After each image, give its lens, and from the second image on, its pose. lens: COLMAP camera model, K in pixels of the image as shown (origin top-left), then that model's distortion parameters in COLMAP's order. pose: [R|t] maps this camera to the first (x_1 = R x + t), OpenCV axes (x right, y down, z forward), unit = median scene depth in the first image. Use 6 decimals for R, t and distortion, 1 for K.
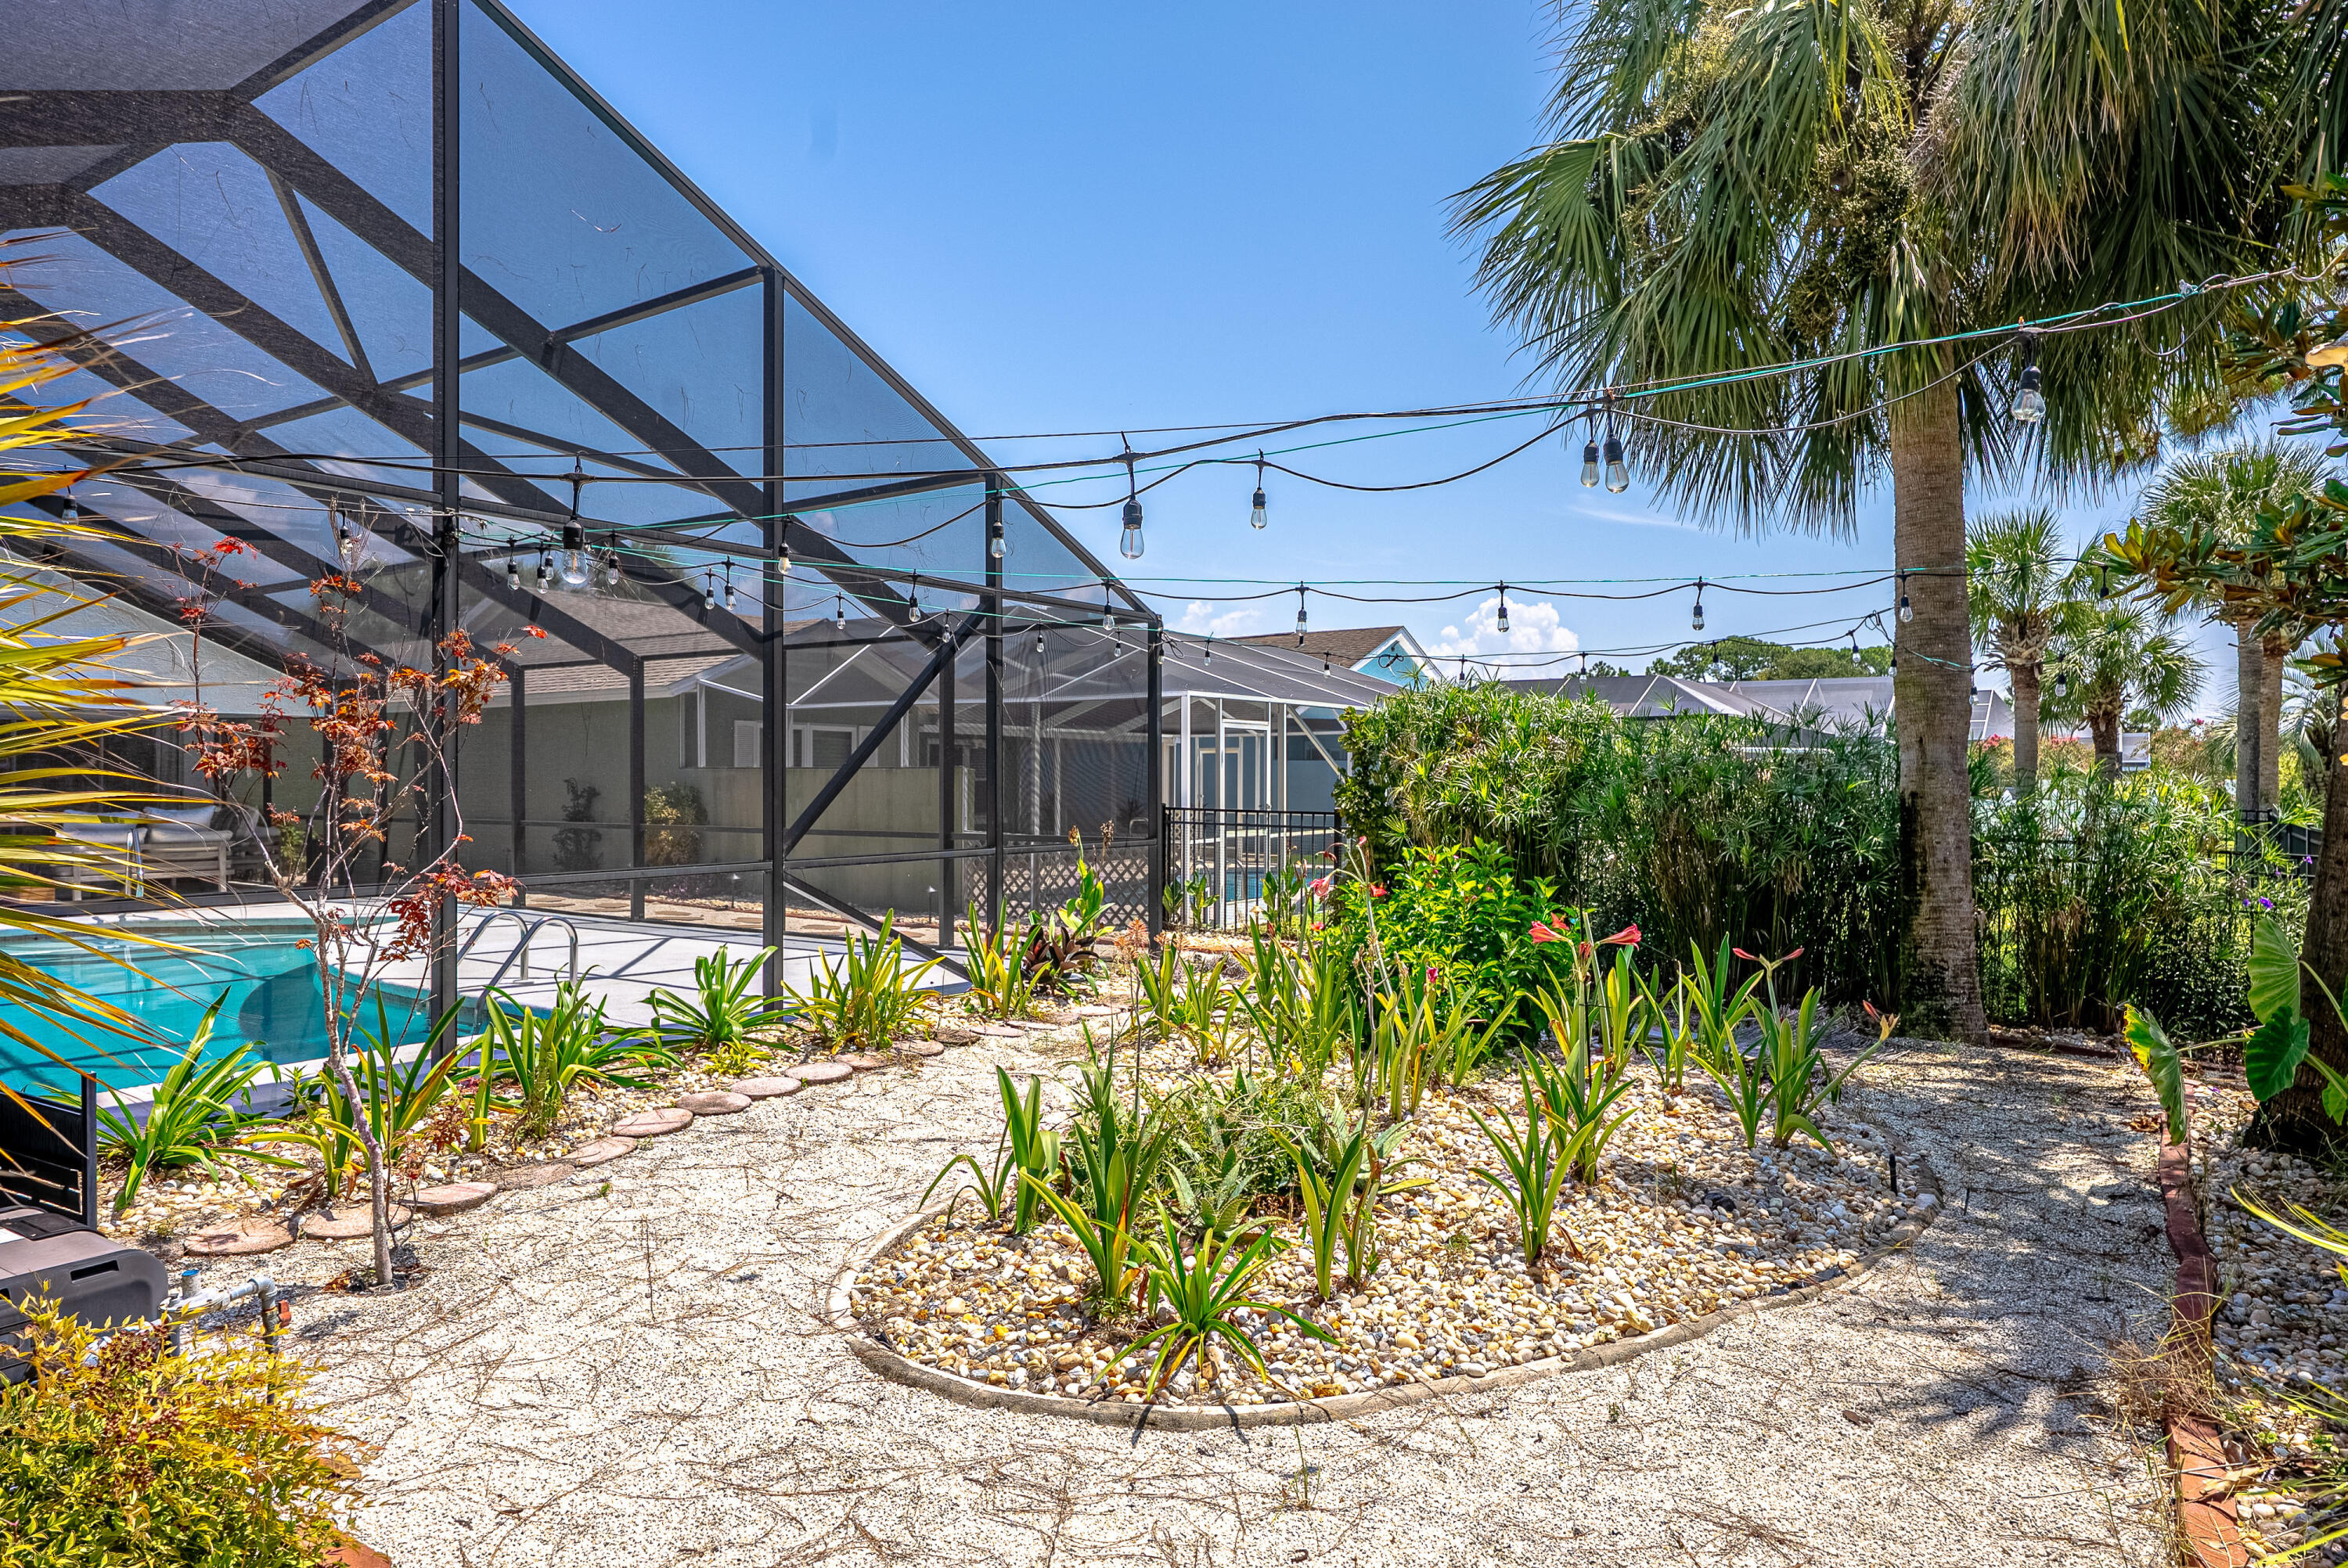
lens RADIAL K [[1406.2, 0, 1174.0], [0, 1406.2, 784.0], [0, 0, 1]] dist [0.001126, 0.000499]
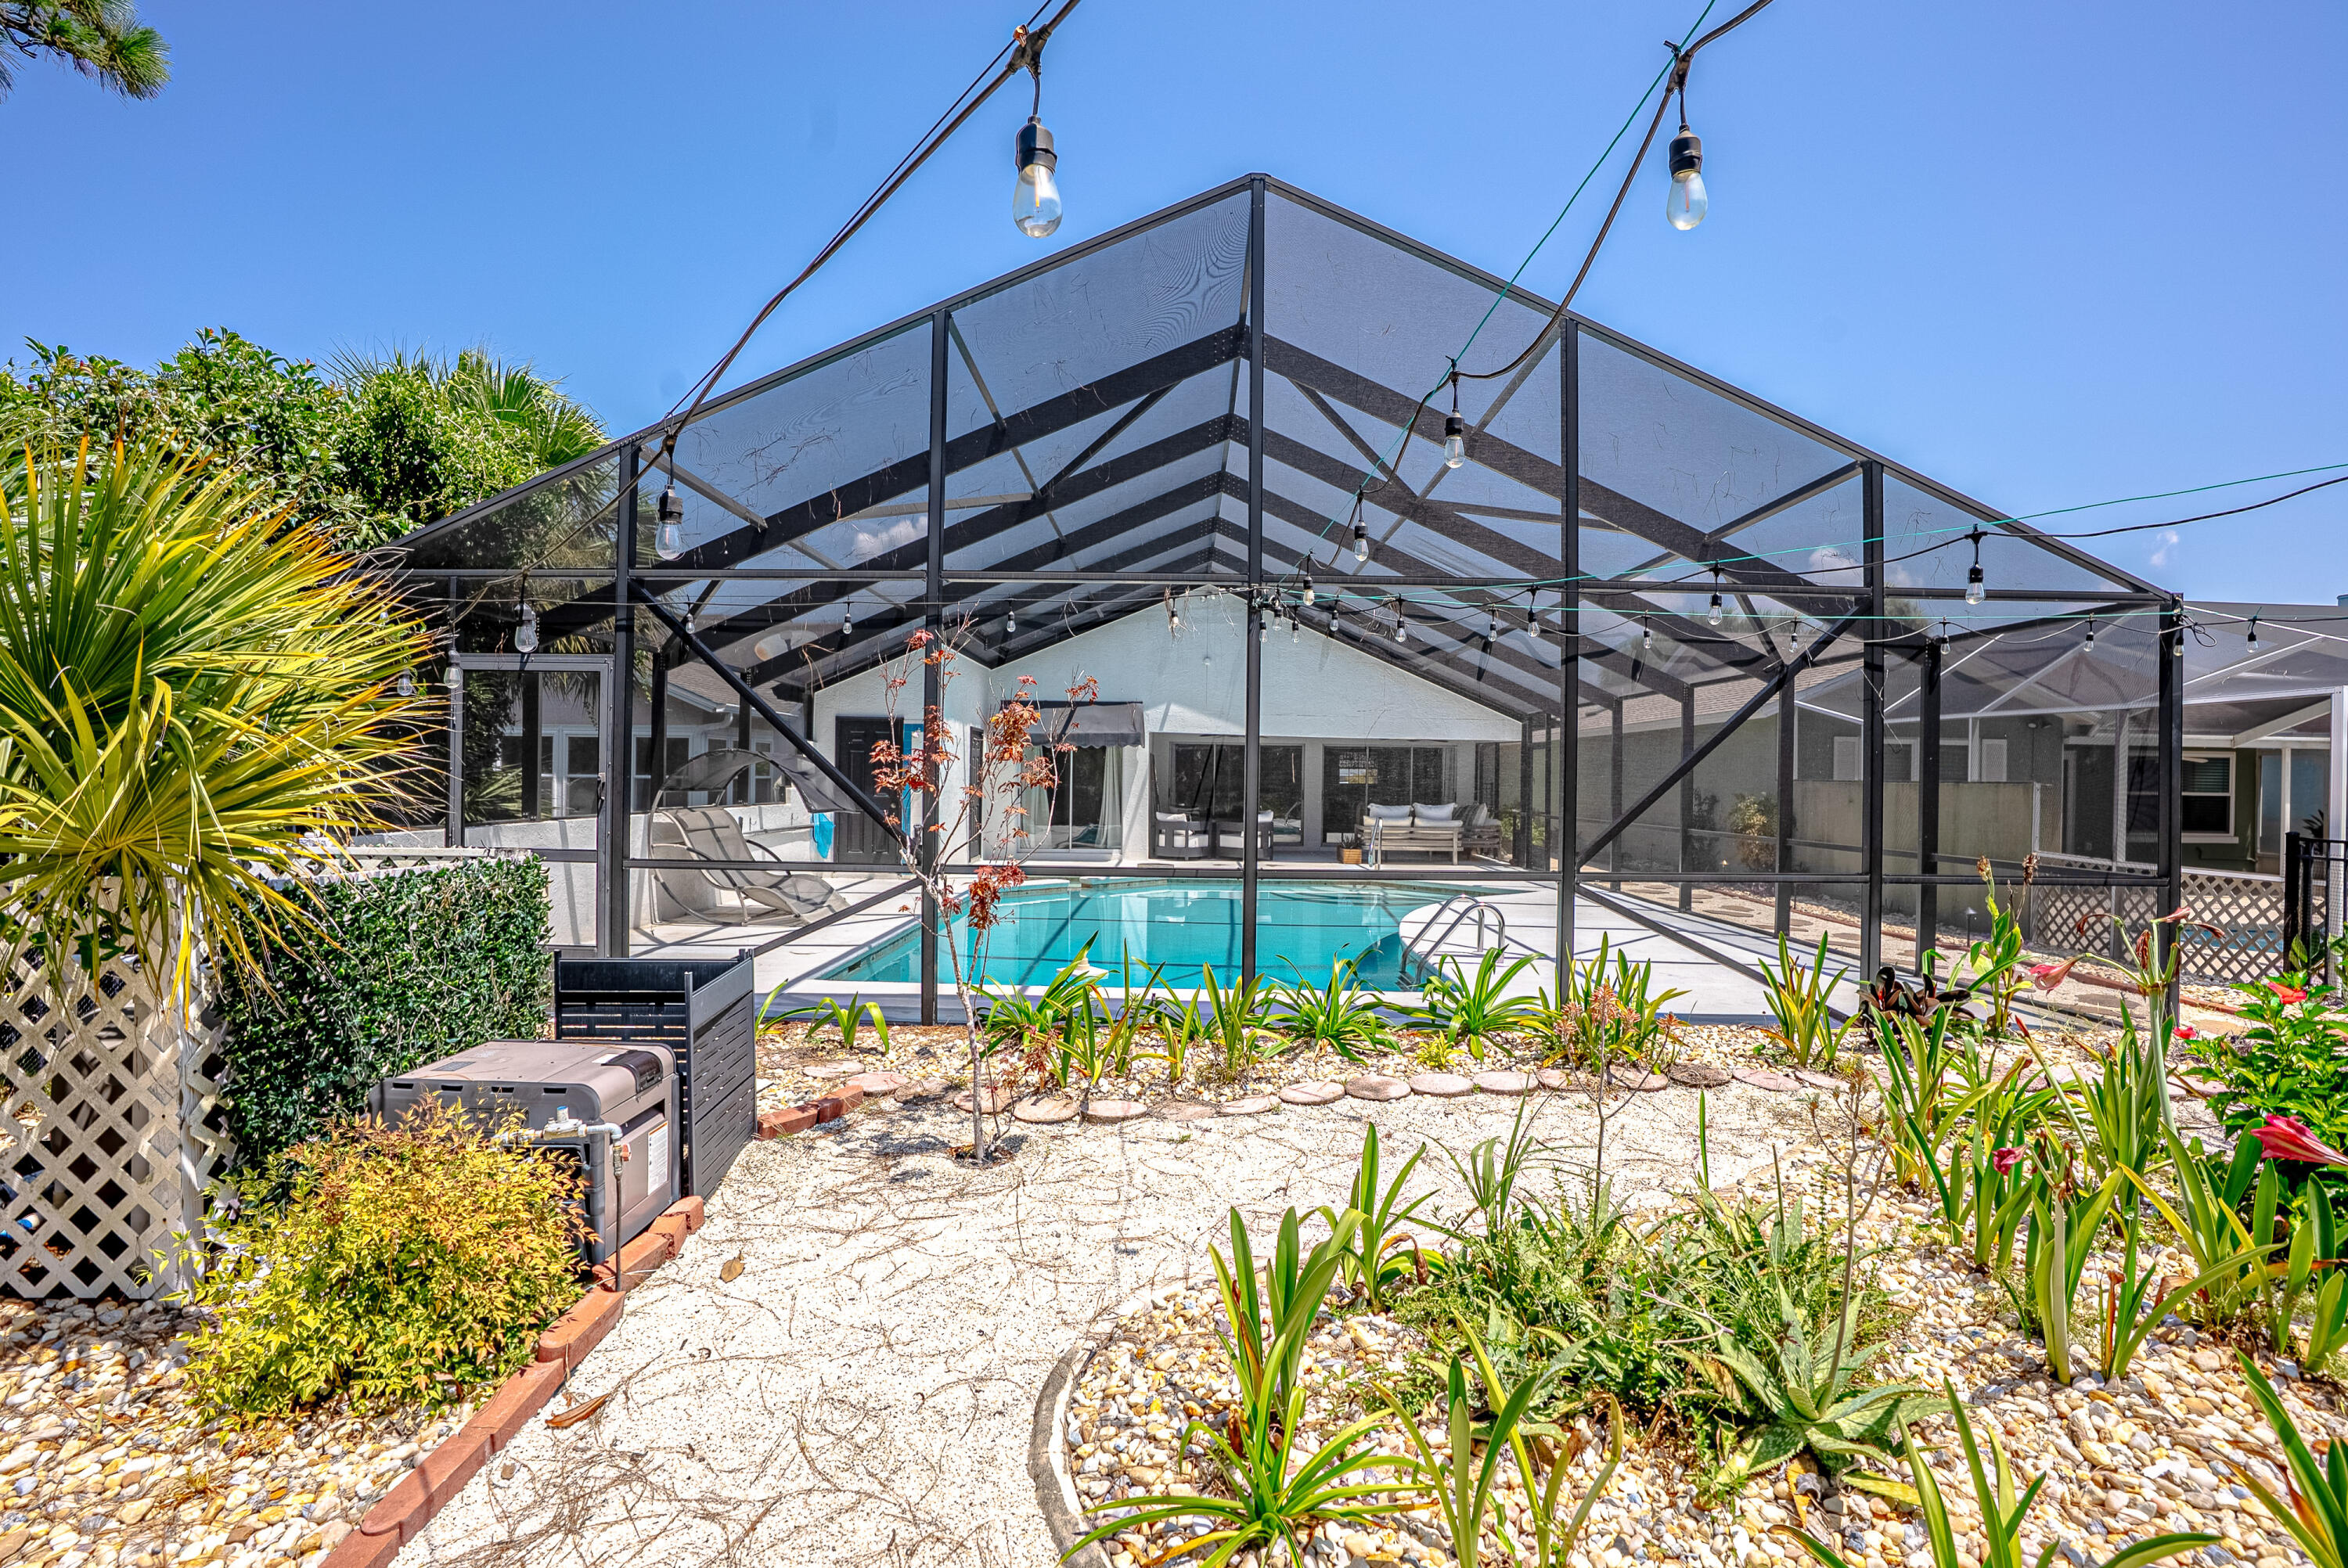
lens RADIAL K [[1095.1, 0, 1194.5], [0, 1095.1, 776.1], [0, 0, 1]] dist [-0.084036, 0.029894]
pose [[0.561424, 0.005541, -0.827510, 0.353123], [-0.014879, 0.999884, -0.003399, -0.015915], [0.827395, 0.014221, 0.561441, 0.471373]]
